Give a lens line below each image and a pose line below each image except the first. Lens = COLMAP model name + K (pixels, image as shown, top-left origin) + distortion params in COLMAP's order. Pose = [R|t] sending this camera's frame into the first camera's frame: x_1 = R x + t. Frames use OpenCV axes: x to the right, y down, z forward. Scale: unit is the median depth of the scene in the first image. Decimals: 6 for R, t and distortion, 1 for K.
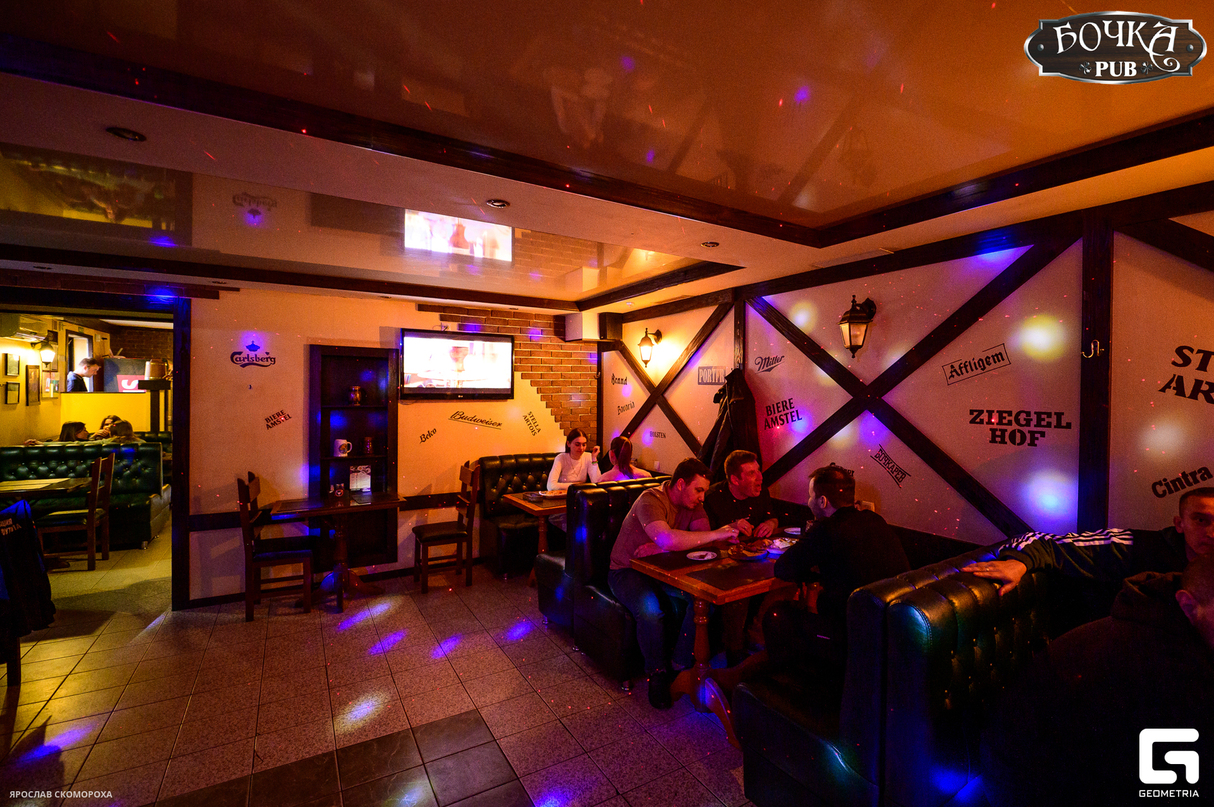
lens RADIAL K [[563.8, 0, 657.5], [0, 563.8, 404.5], [0, 0, 1]] dist [-0.015139, -0.000035]
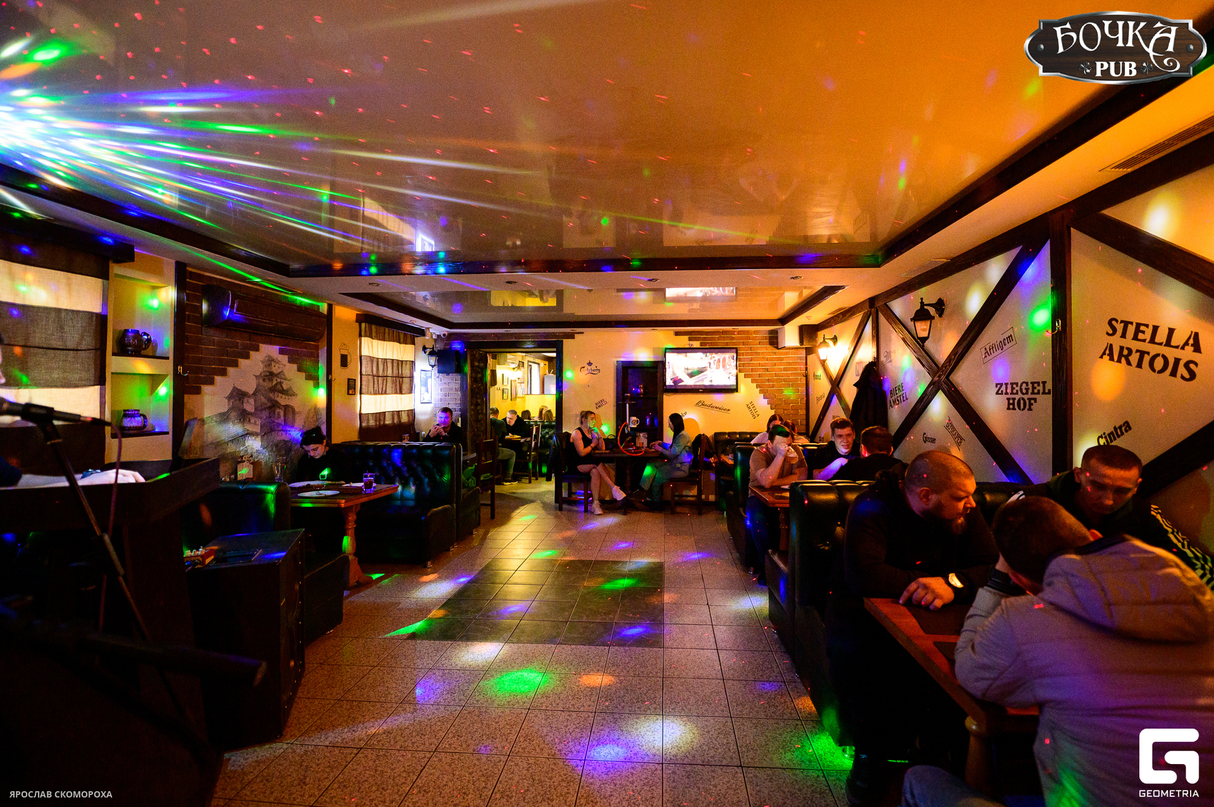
lens RADIAL K [[505.4, 0, 607.0], [0, 505.4, 403.5], [0, 0, 1]] dist [-0.001853, -0.000272]
pose [[0.769947, 0.000223, -0.638108, 0.448951], [-0.009881, 0.999884, -0.011573, 0.054437], [0.638031, 0.015216, 0.769860, -0.276541]]
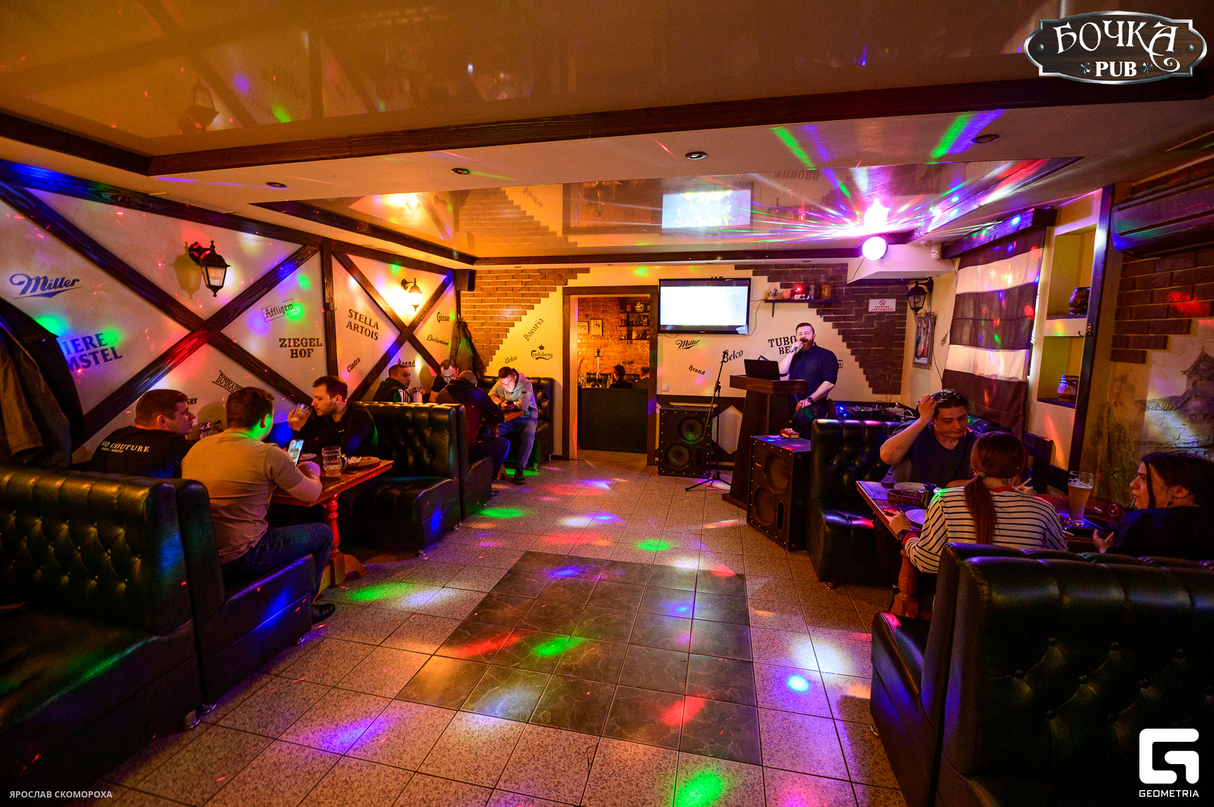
lens RADIAL K [[505.4, 0, 607.0], [0, 505.4, 403.5], [0, 0, 1]] dist [-0.001853, -0.000272]
pose [[-0.699703, -0.112359, 0.705543, -0.822196], [0.002158, 0.987219, 0.159356, -0.025928], [-0.714430, 0.113024, -0.690518, 0.994089]]
